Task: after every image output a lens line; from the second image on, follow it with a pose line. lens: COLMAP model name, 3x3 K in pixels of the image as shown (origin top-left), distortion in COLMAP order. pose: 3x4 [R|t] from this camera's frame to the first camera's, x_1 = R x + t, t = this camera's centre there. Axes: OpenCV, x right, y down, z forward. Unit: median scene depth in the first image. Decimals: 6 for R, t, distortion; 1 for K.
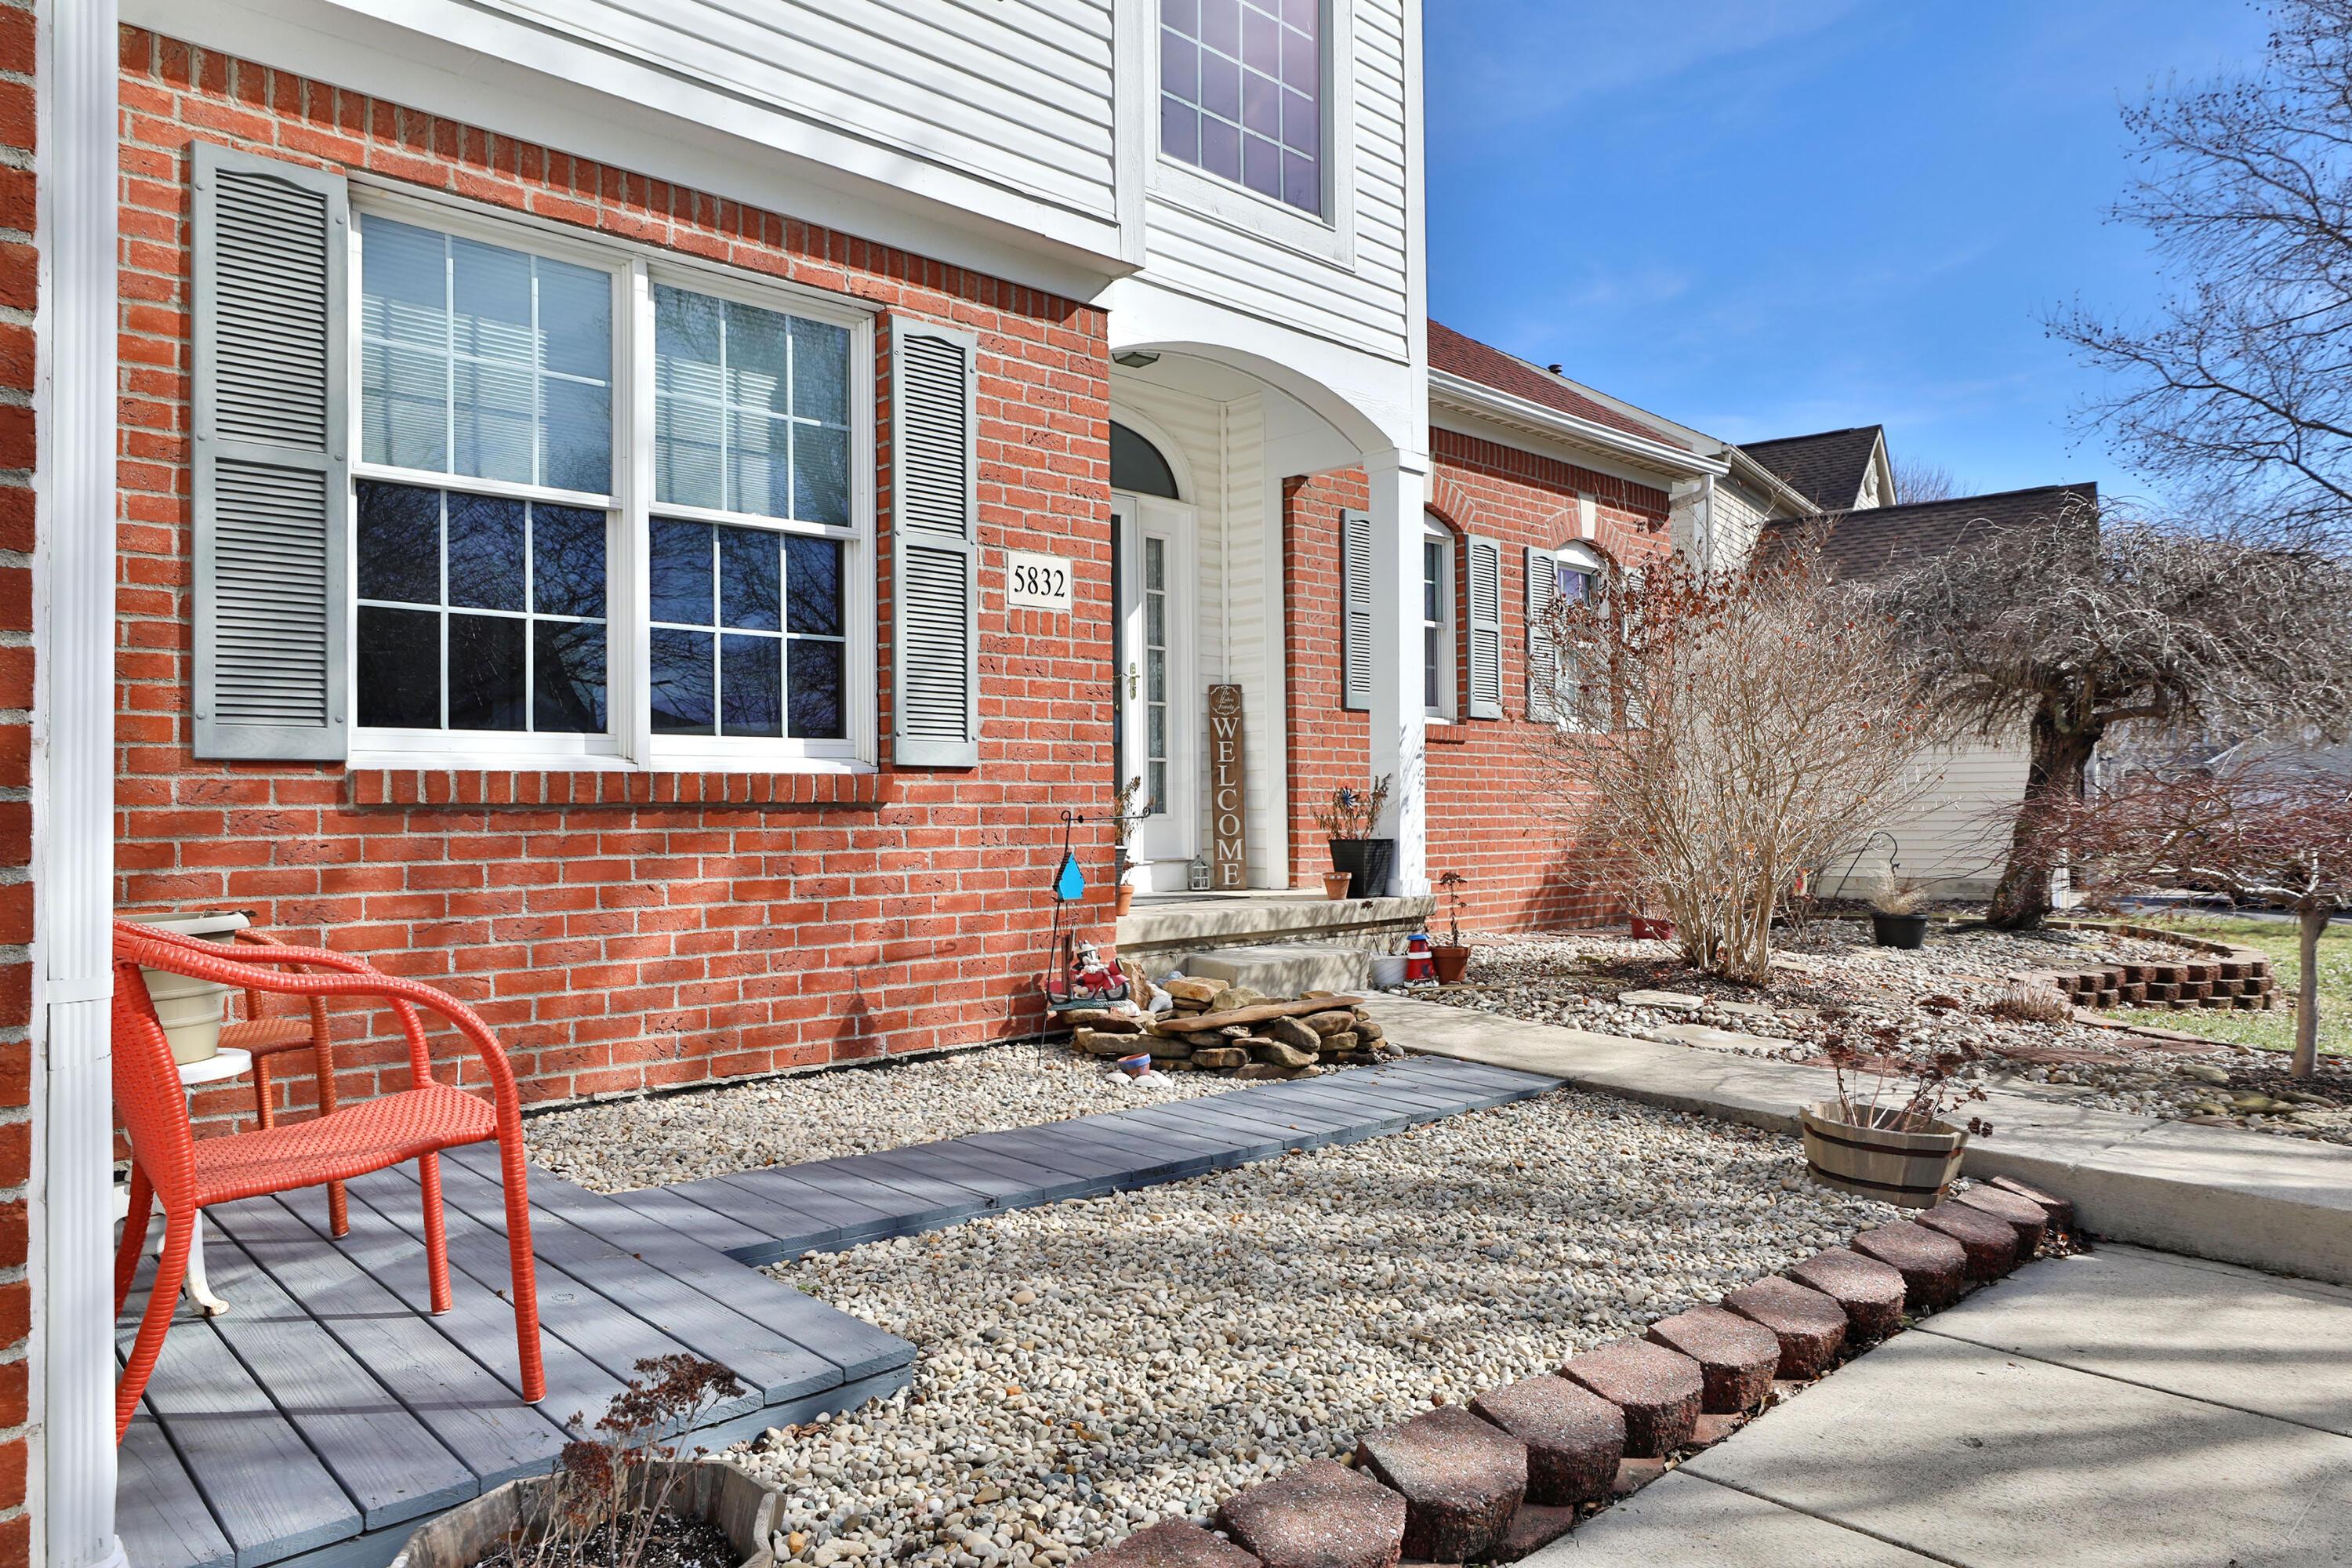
lens RADIAL K [[1462.0, 0, 1167.9], [0, 1462.0, 792.6], [0, 0, 1]] dist [-0.001982, 0.002185]
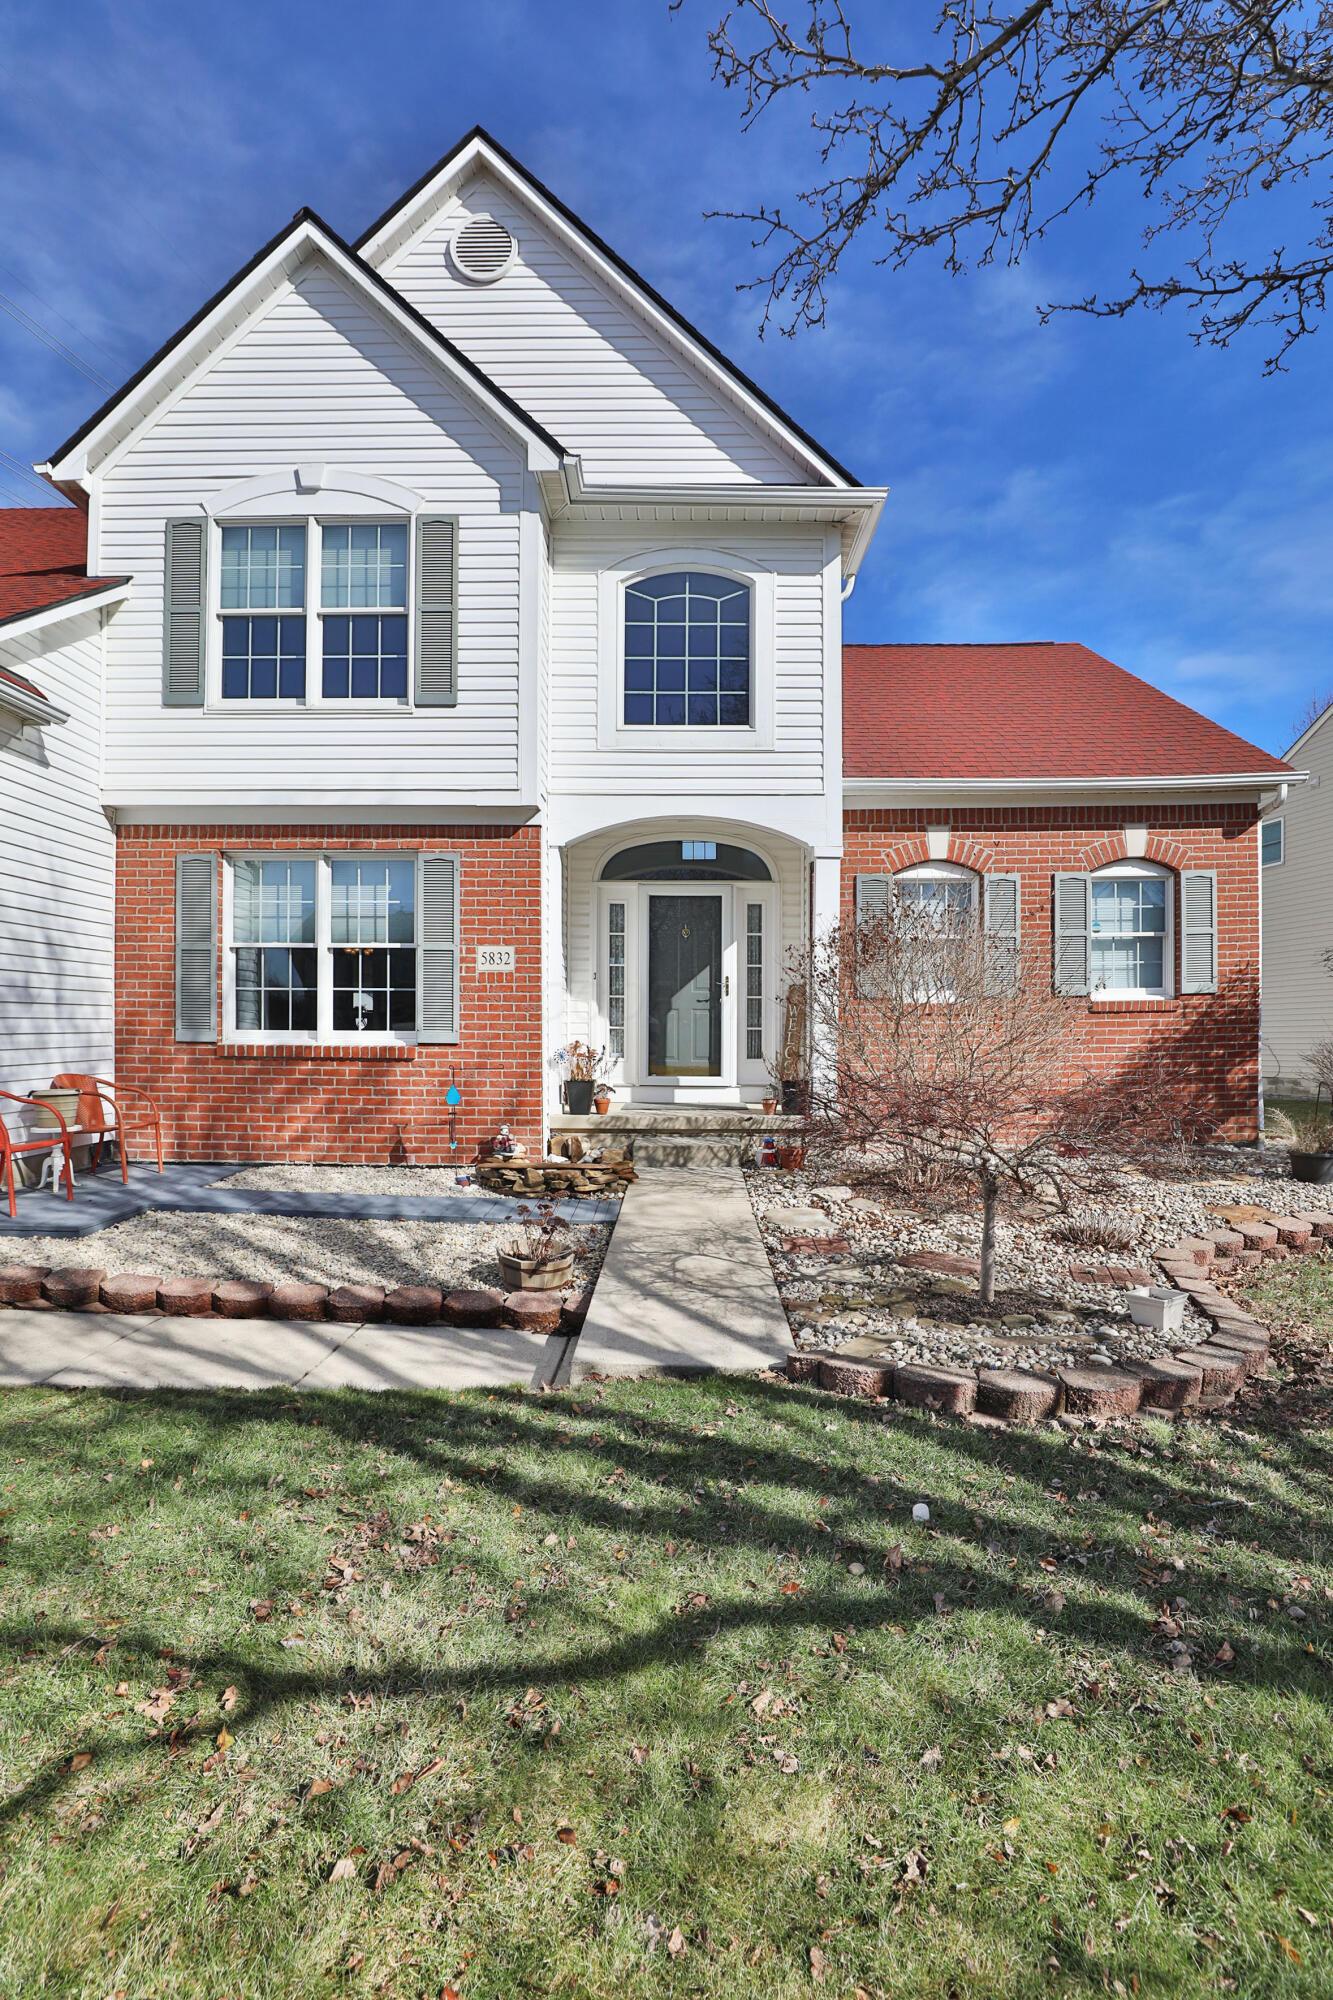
lens RADIAL K [[958.5, 0, 664.3], [0, 958.5, 1017.8], [0, 0, 1]] dist [-0.015386, 0.000604]
pose [[0.710637, -0.001048, -0.703558, 1.121058], [-0.000471, 0.999998, -0.001965, -0.052930], [0.703558, 0.001728, 0.710635, 0.157105]]
